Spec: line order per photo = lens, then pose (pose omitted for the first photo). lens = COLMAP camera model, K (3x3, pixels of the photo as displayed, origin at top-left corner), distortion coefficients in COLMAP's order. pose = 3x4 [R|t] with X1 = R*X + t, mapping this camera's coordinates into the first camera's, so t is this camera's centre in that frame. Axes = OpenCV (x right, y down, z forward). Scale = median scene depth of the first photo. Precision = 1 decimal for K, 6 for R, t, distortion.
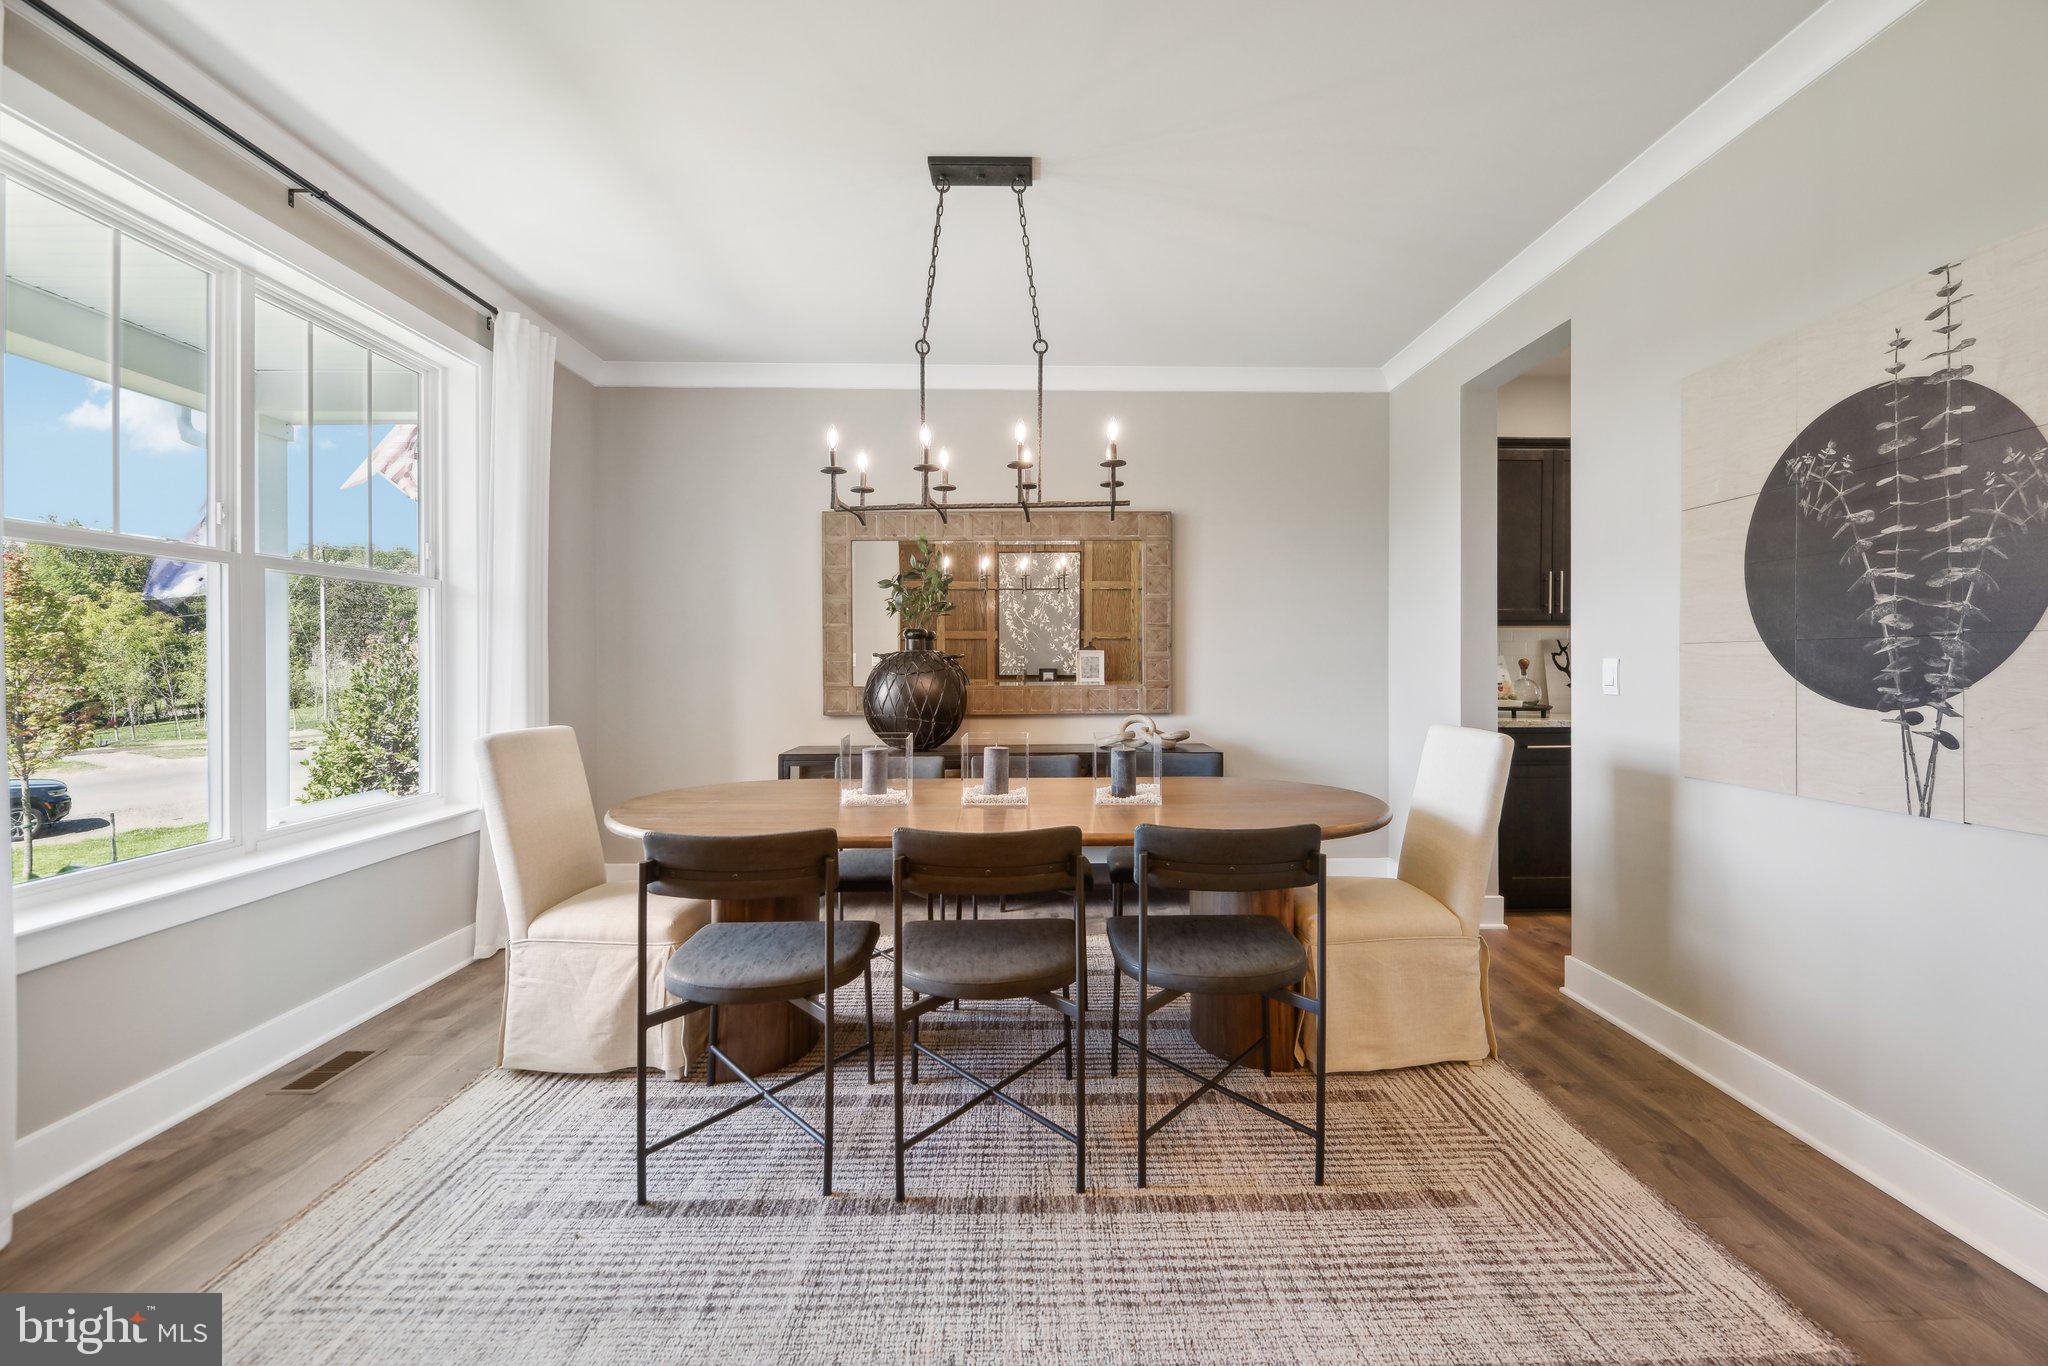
lens RADIAL K [[890.1, 0, 1042.1], [0, 890.1, 666.8], [0, 0, 1]] dist [-0.001666, -0.000399]
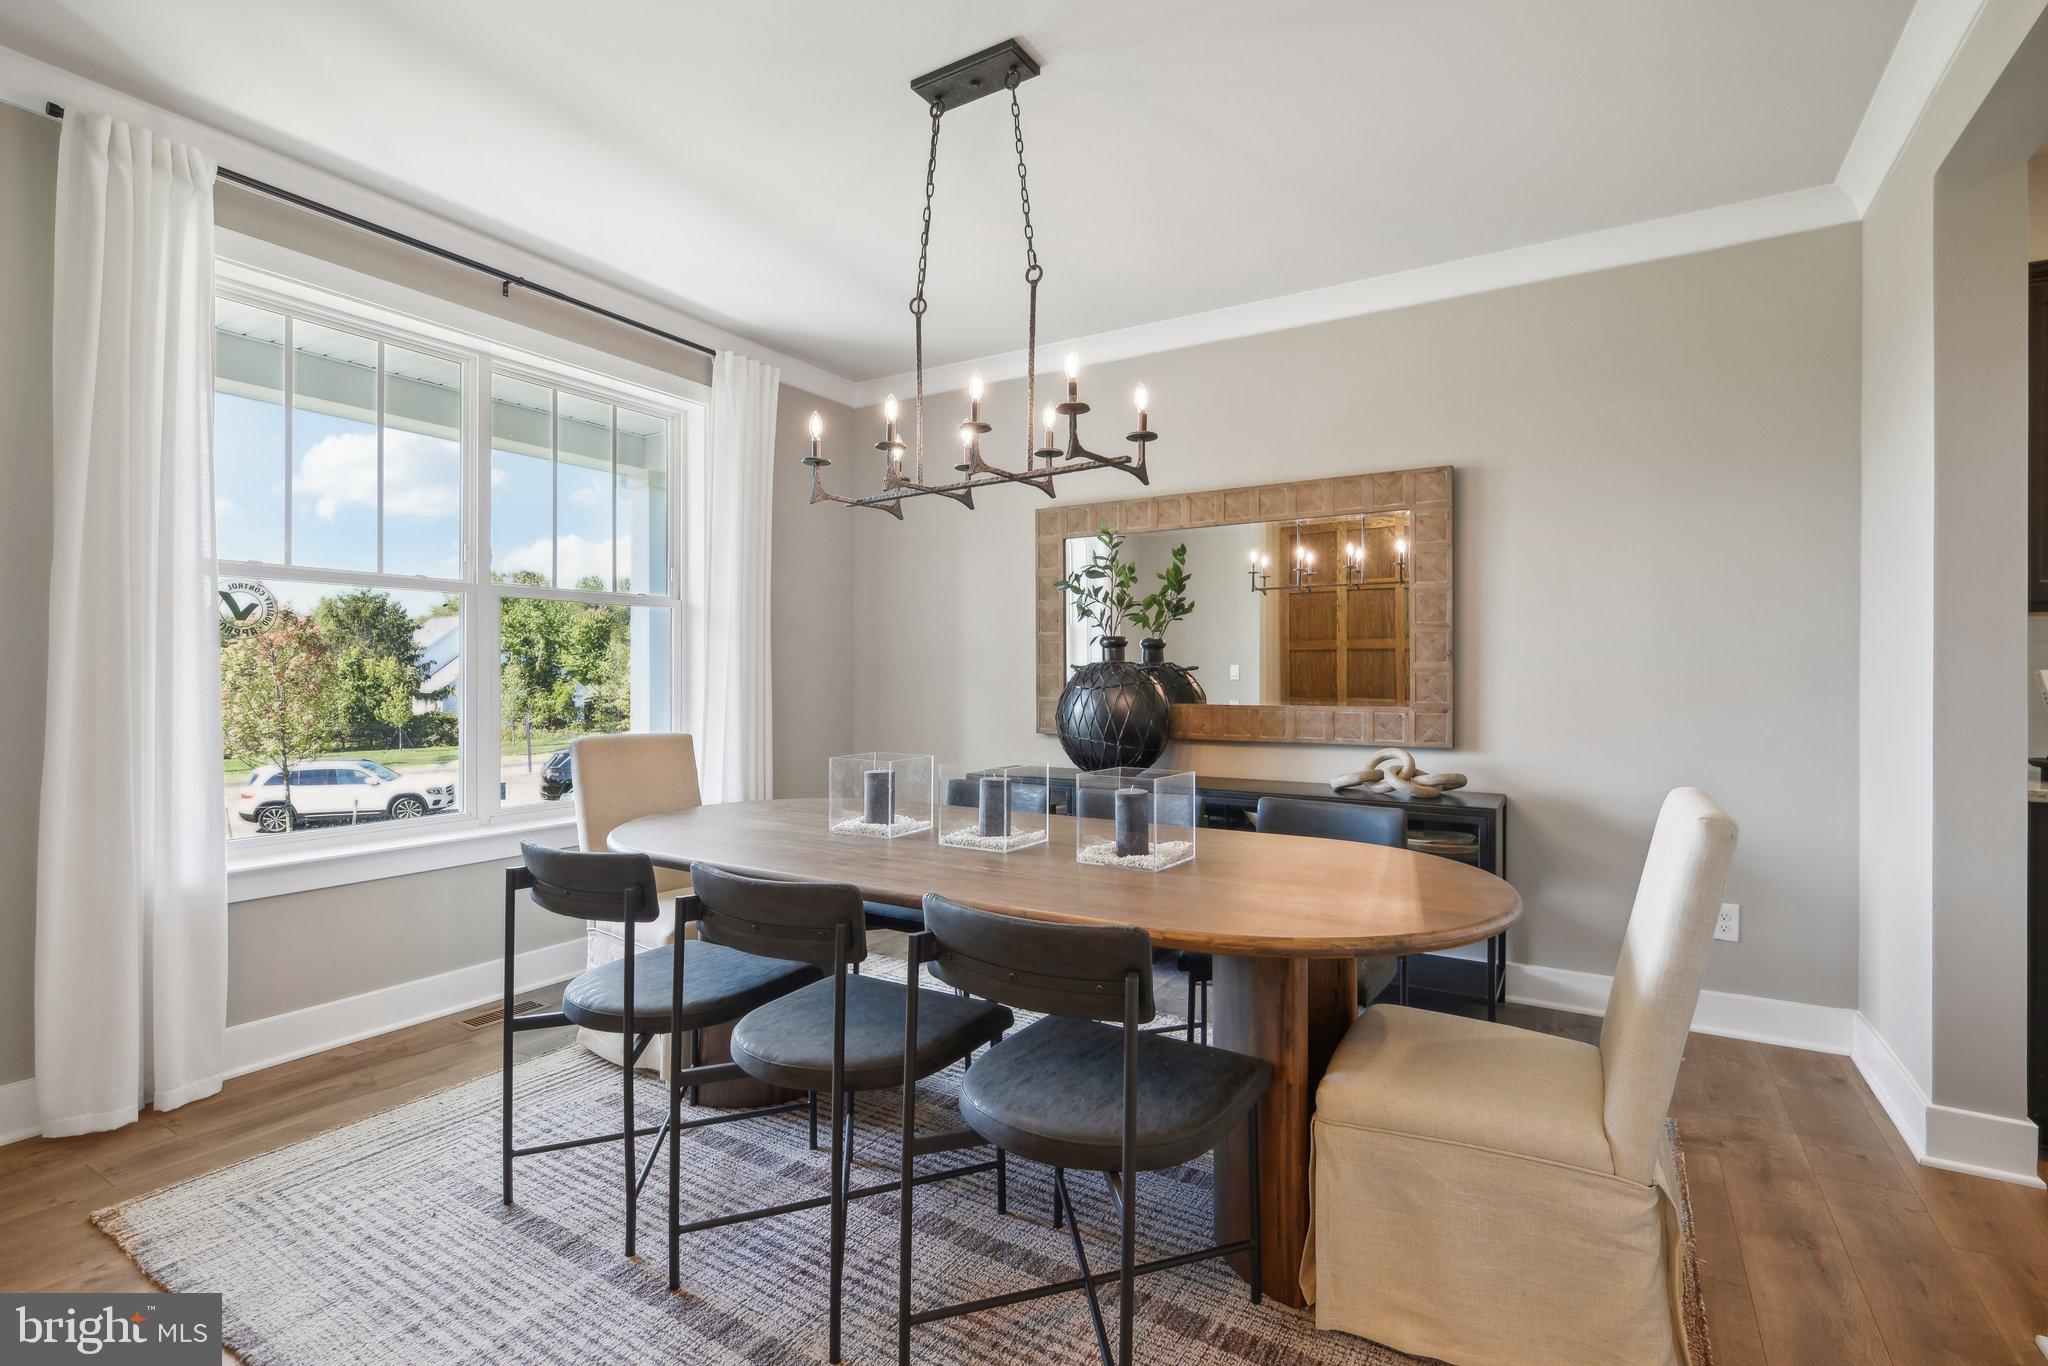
lens RADIAL K [[954.0, 0, 1024.0], [0, 954.0, 683.0], [0, 0, 1]] dist [-0.001325, -0.000494]
pose [[0.841193, 0.009075, -0.540660, 0.344459], [-0.007745, 0.999959, 0.004734, -0.001547], [0.540680, 0.000205, 0.841228, 0.217791]]
